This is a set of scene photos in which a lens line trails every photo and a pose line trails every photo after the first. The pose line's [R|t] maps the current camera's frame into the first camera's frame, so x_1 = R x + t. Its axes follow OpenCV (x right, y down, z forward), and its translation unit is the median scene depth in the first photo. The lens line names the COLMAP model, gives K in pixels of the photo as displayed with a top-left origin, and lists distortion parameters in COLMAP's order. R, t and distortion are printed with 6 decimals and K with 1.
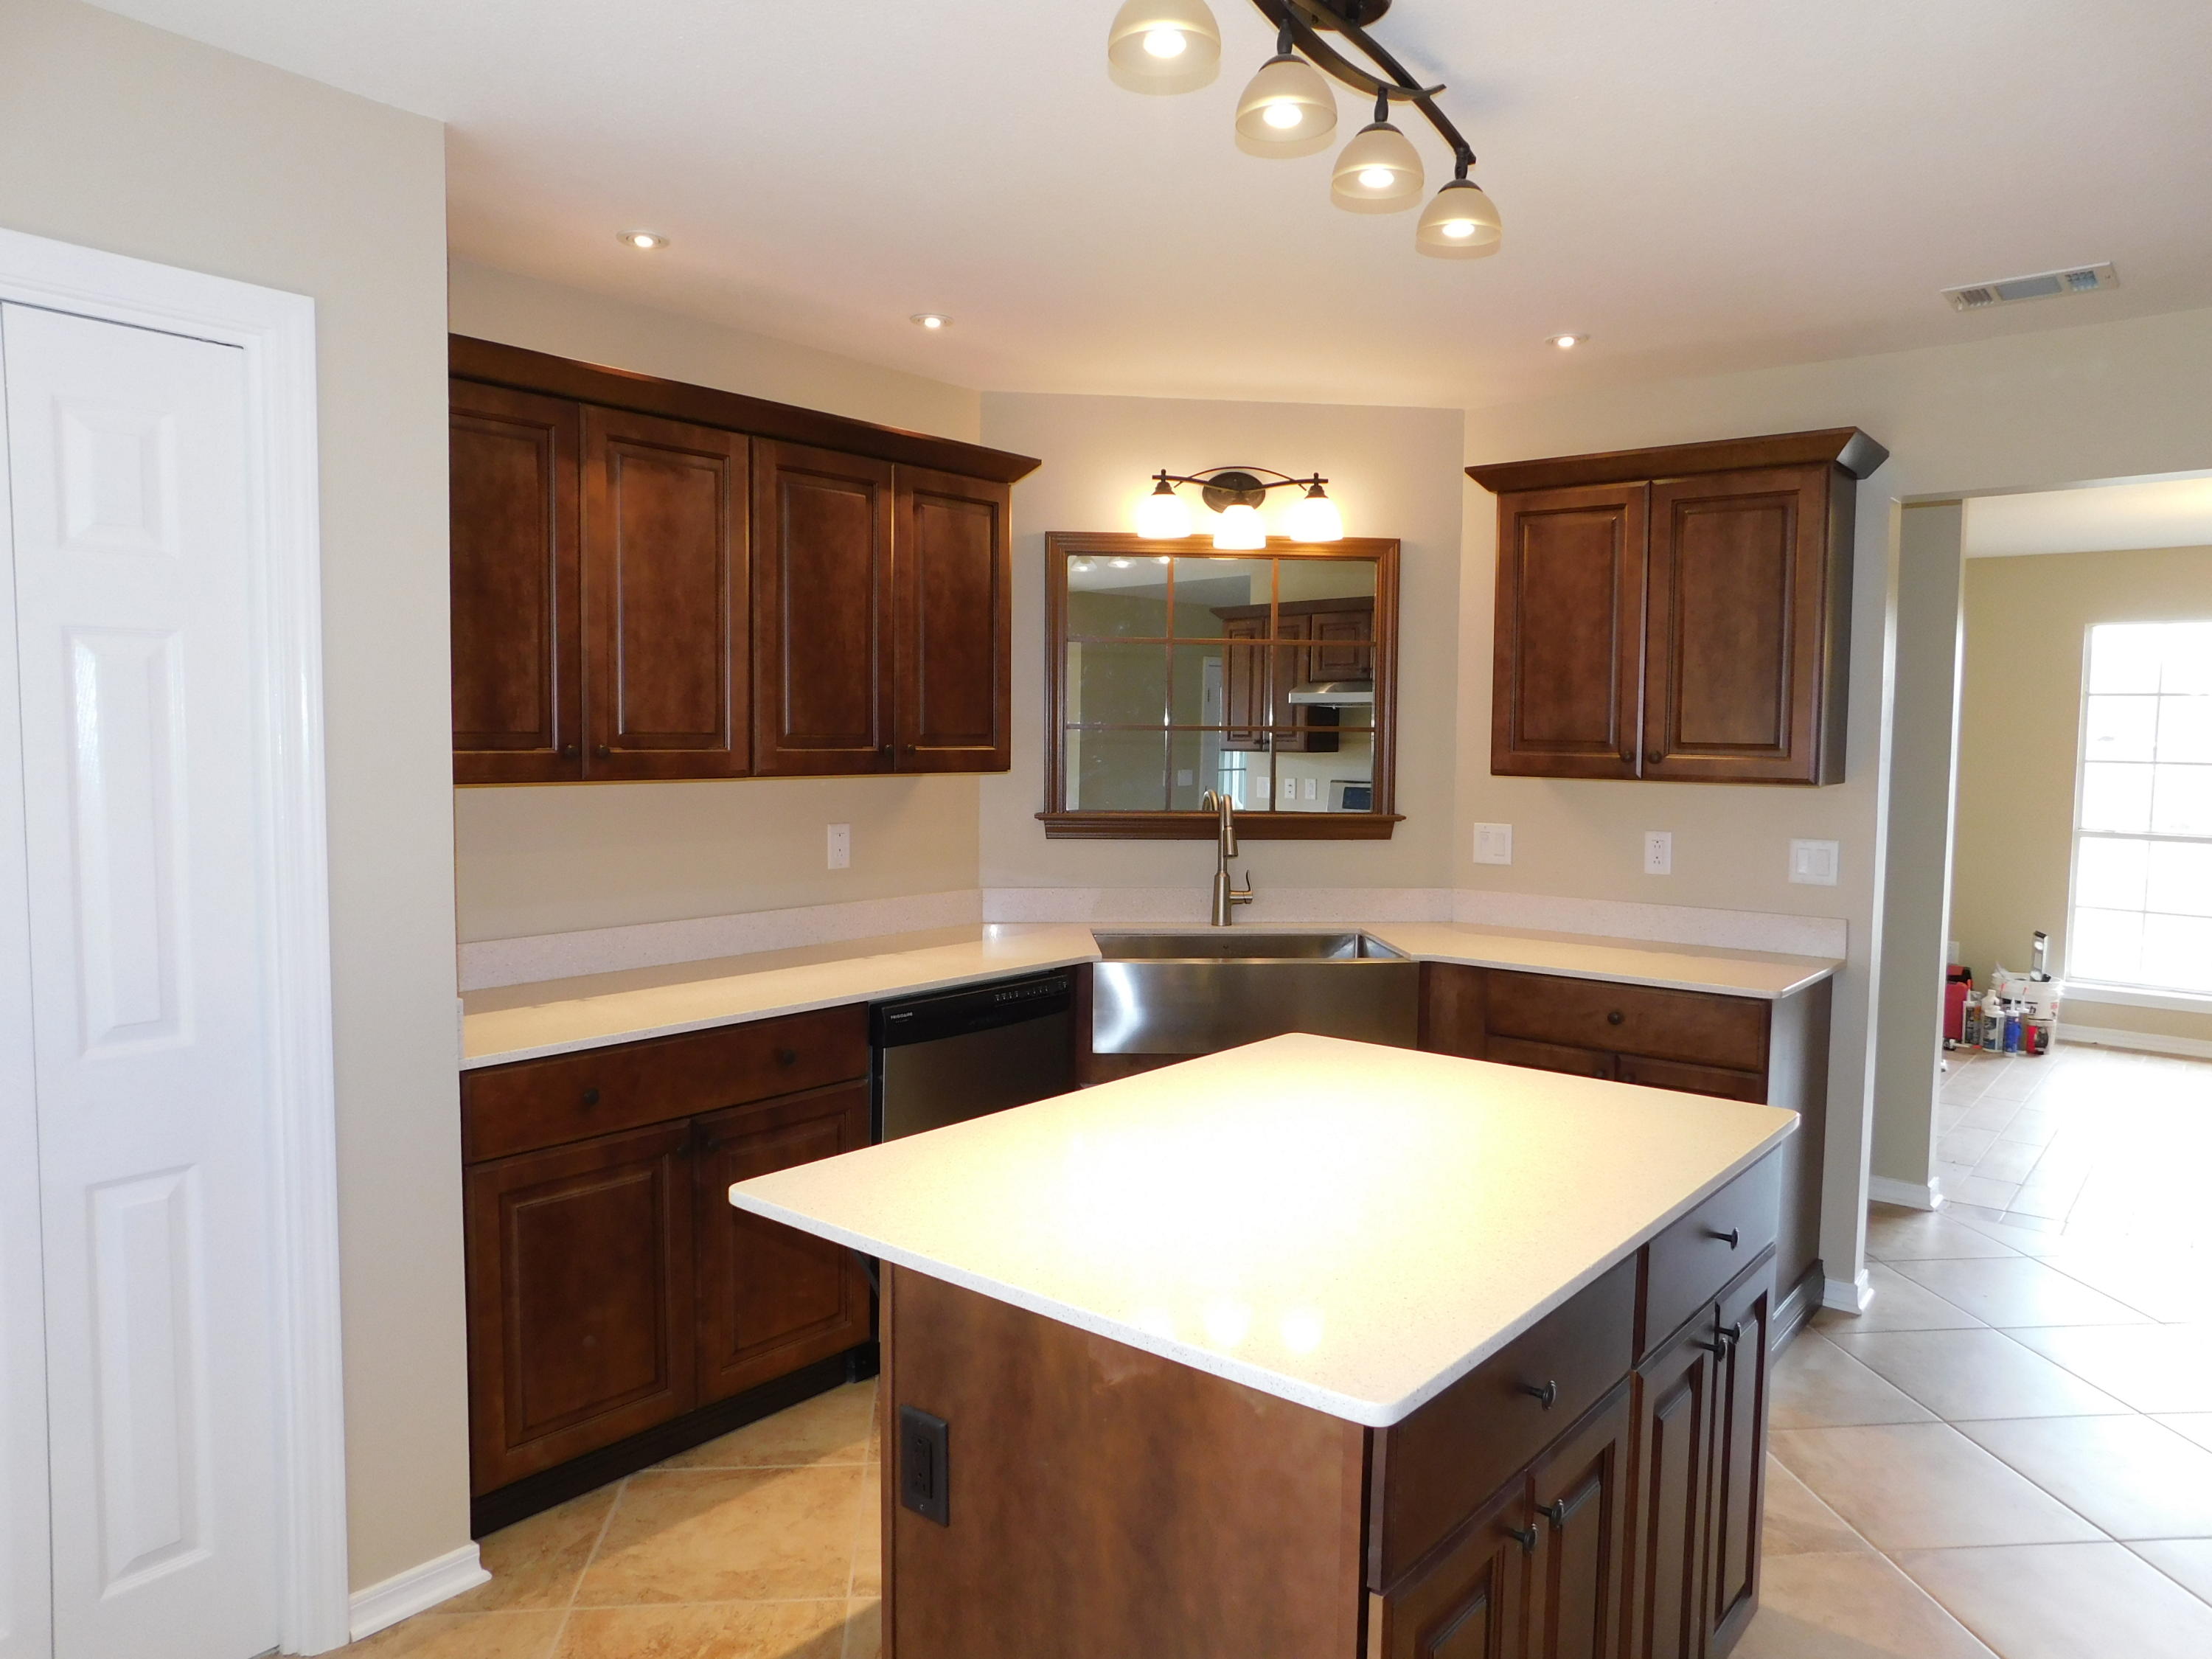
lens RADIAL K [[1464.1, 0, 1114.6], [0, 1464.1, 823.8], [0, 0, 1]] dist [-0.067123, 0.052312]
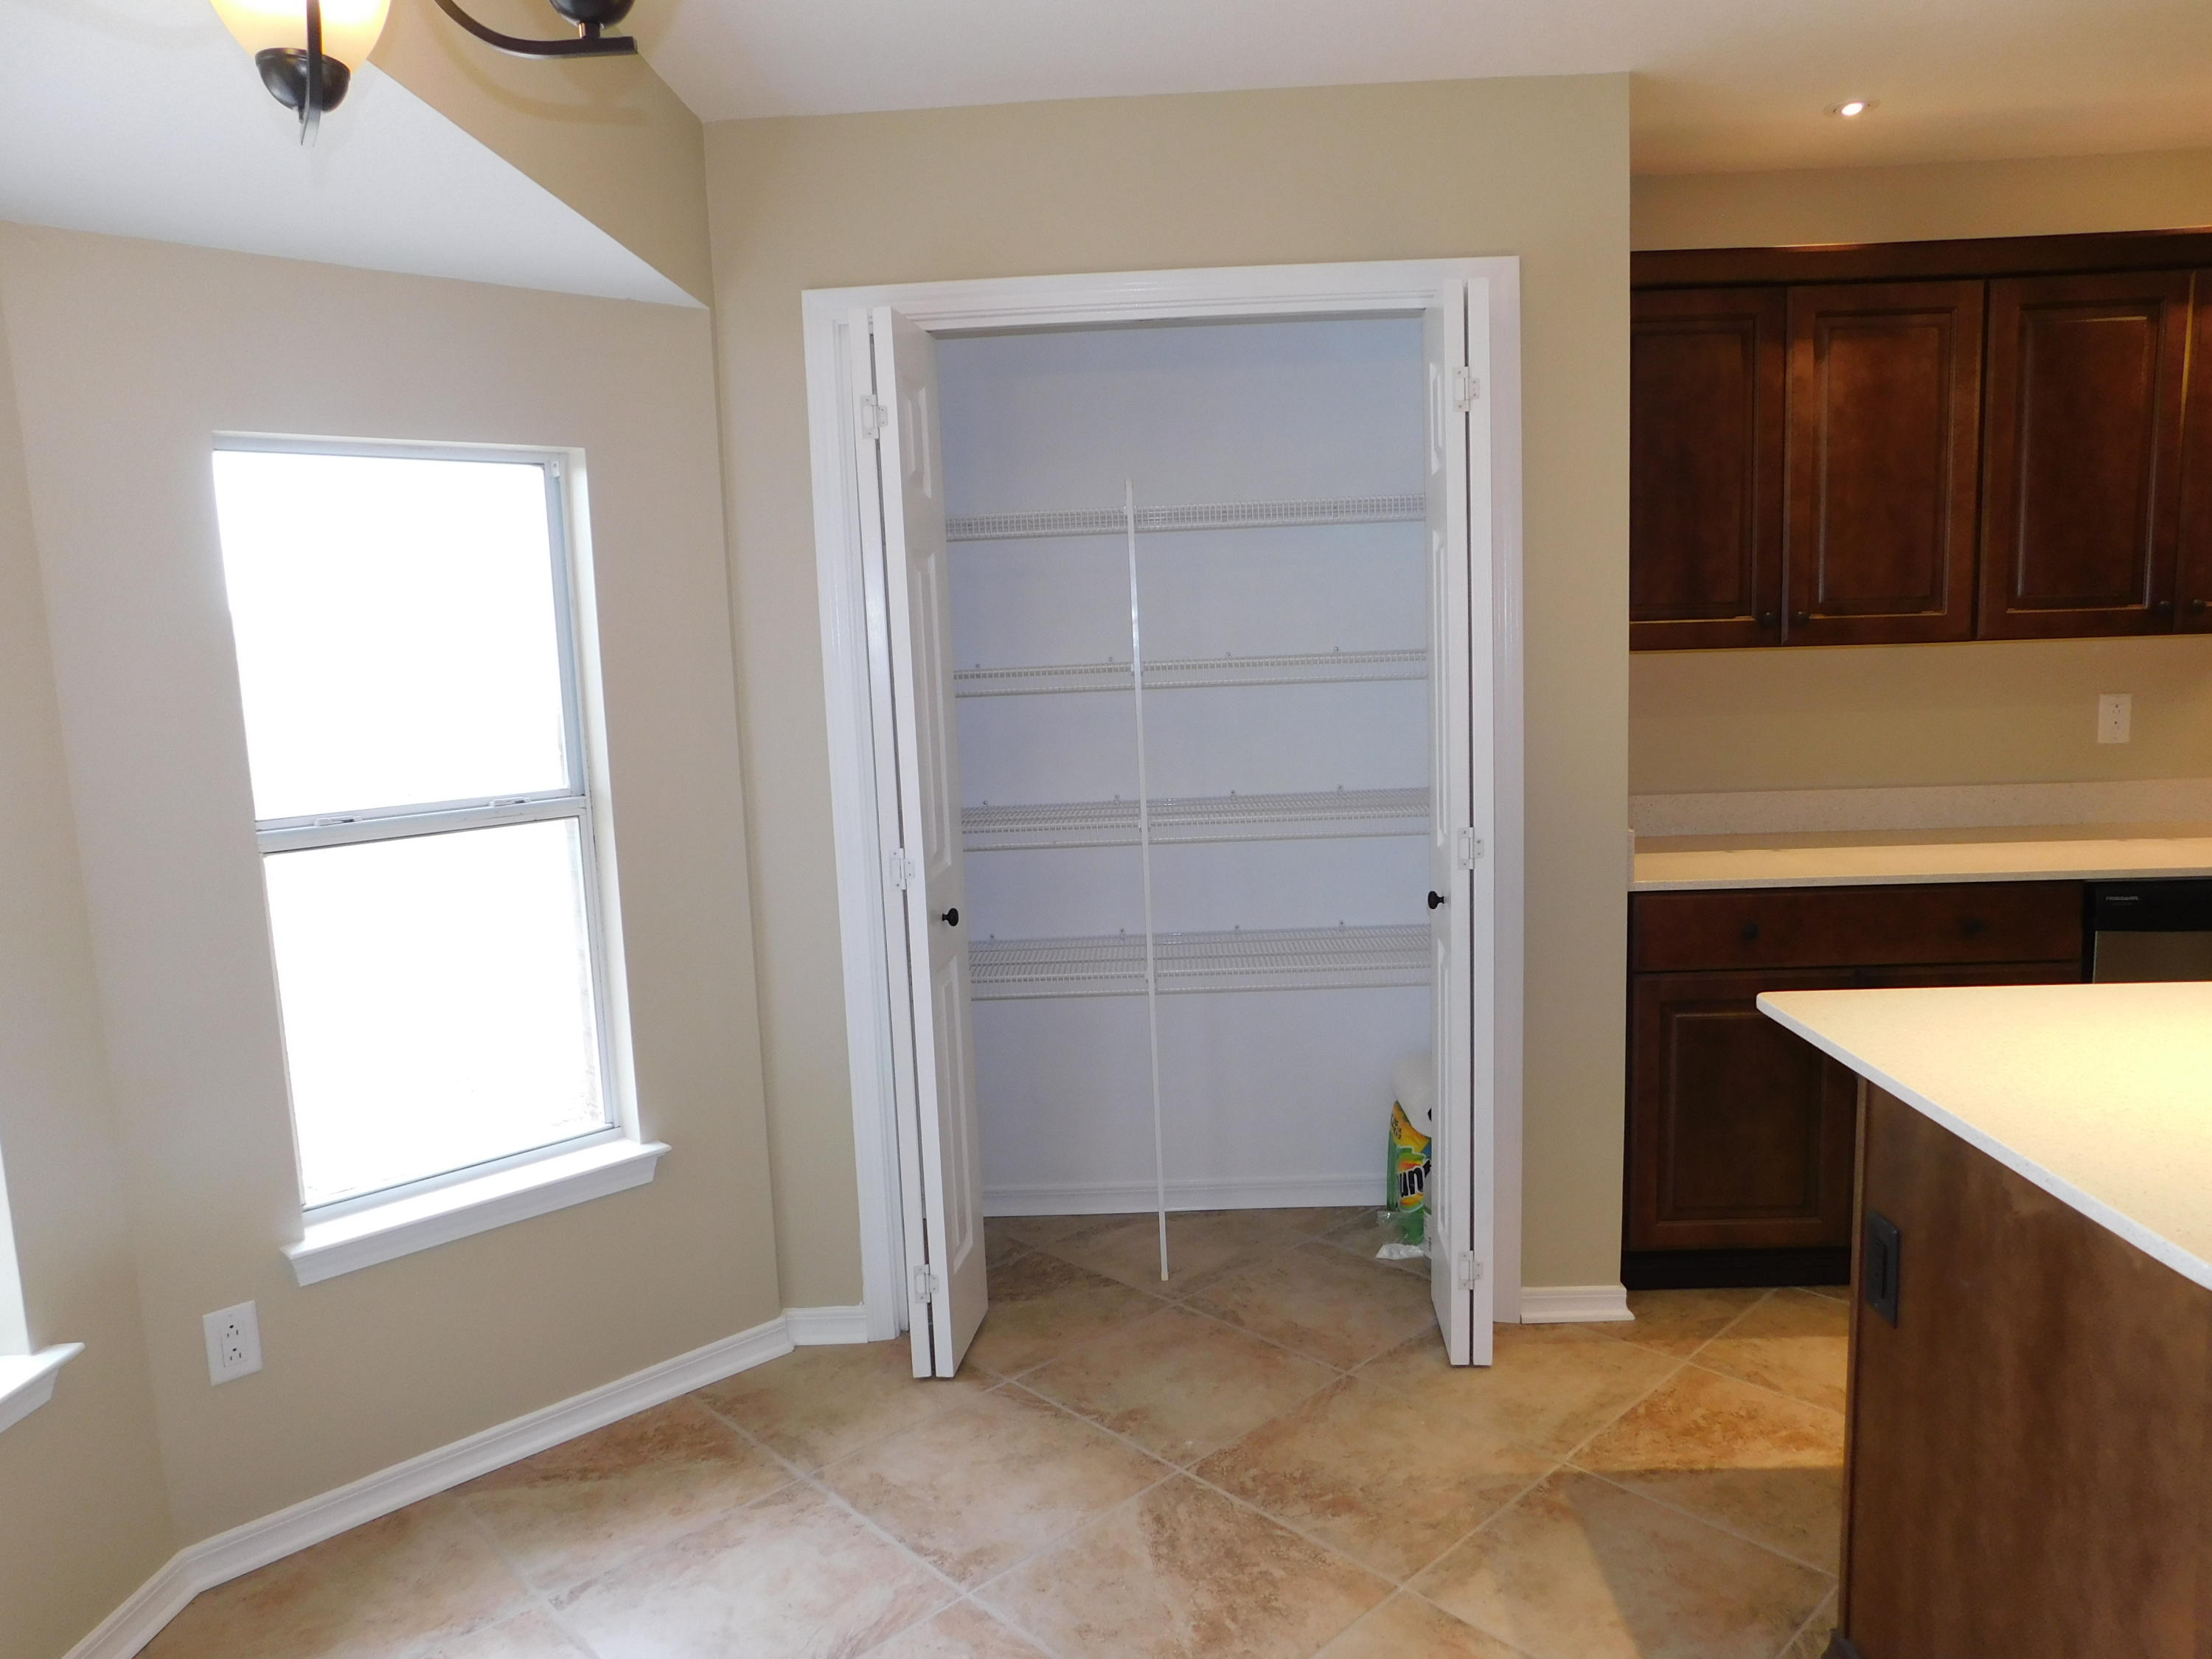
lens RADIAL K [[1472.5, 0, 1121.9], [0, 1472.5, 826.3], [0, 0, 1]] dist [-0.077308, 0.077541]
pose [[0.613581, 0.070968, -0.786436, 0.175908], [-0.009995, 0.996571, 0.082132, 0.018338], [0.789568, -0.042534, 0.612187, -0.043913]]
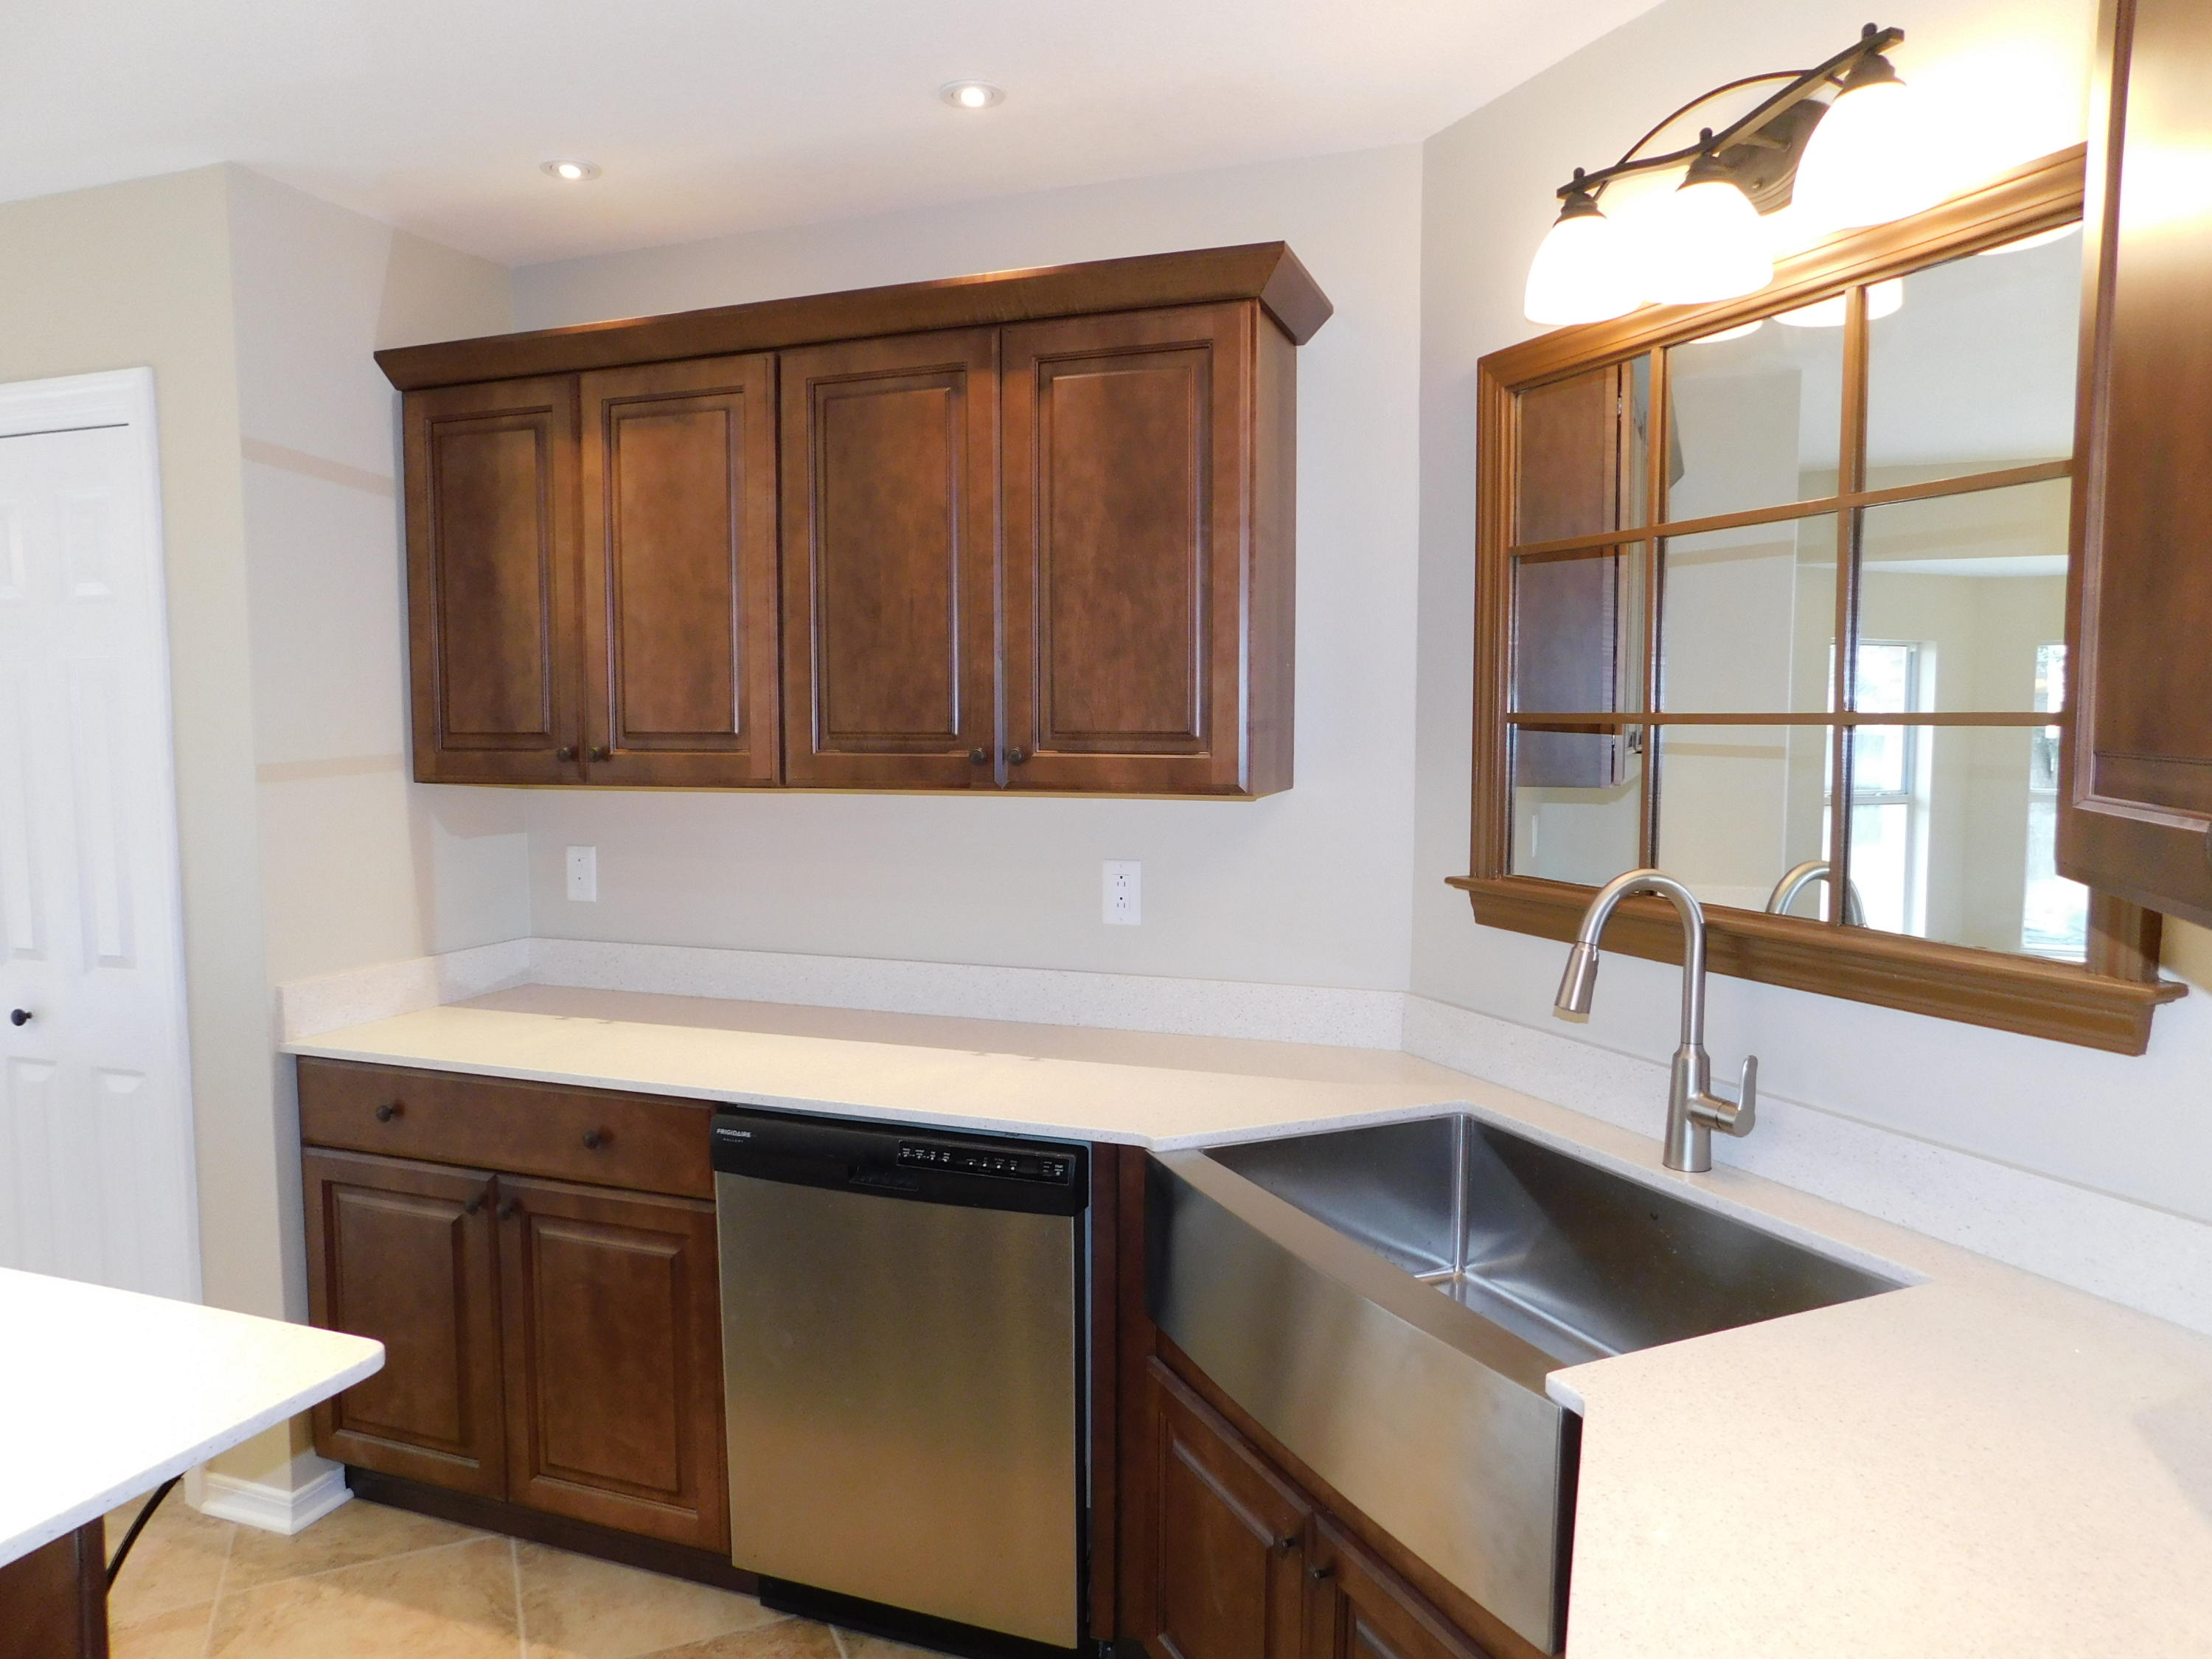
lens RADIAL K [[1464.1, 0, 1114.6], [0, 1464.1, 823.8], [0, 0, 1]] dist [-0.067123, 0.052312]
pose [[0.332233, 0.057712, -0.941430, 0.573692], [-0.054012, 0.997652, 0.042098, -0.057932], [0.941650, 0.036862, 0.334570, 0.943160]]
